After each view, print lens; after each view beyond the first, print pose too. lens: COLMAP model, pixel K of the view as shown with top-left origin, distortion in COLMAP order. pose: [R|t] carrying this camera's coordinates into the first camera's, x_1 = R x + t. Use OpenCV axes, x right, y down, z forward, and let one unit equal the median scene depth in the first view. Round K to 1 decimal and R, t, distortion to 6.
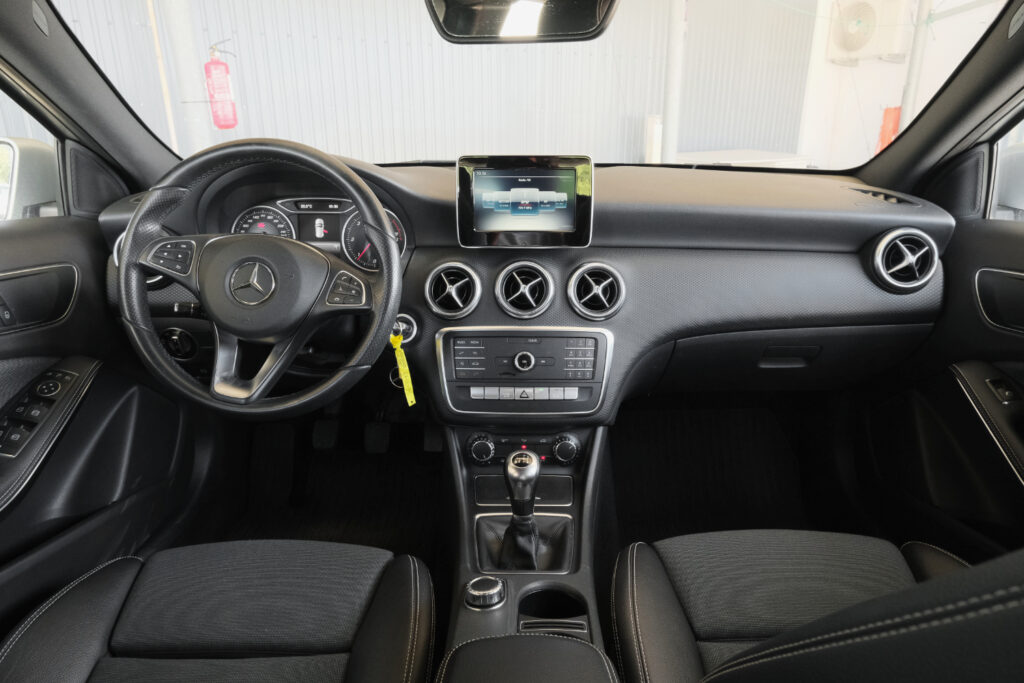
lens RADIAL K [[641.9, 0, 520.5], [0, 641.9, 329.8], [0, 0, 1]] dist [-0.024356, 0.014678]
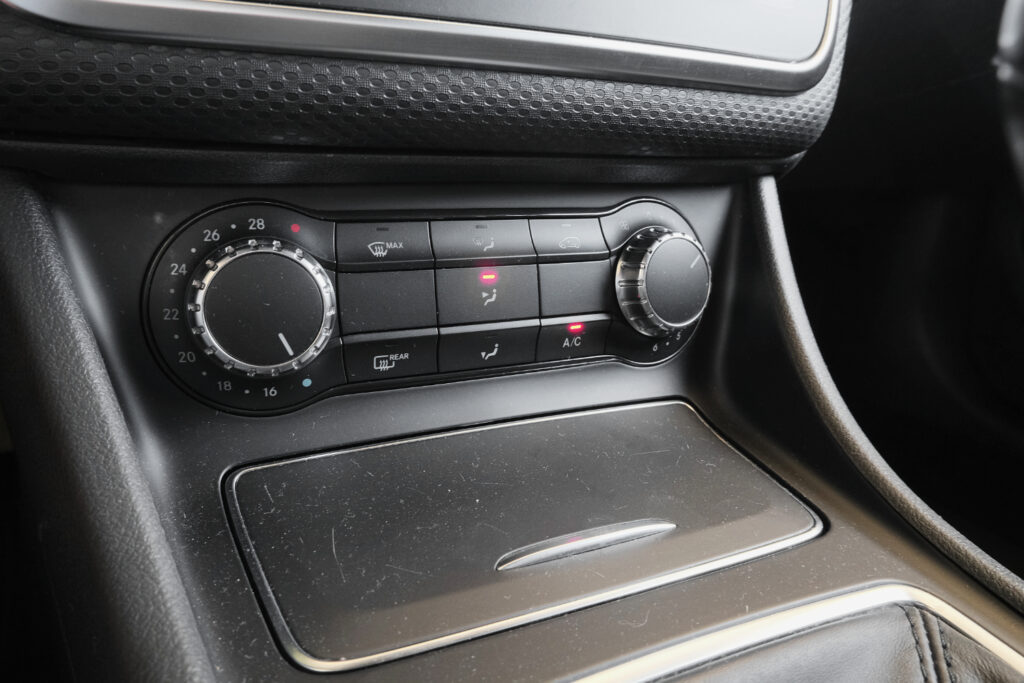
lens RADIAL K [[754.8, 0, 508.5], [0, 754.8, 341.3], [0, 0, 1]] dist [-0.002114, 0.001943]
pose [[0.885928, -0.091914, 0.454624, -0.096886], [0.071431, 0.995512, 0.062071, 0.195201], [-0.458289, -0.022516, 0.888518, 0.826021]]
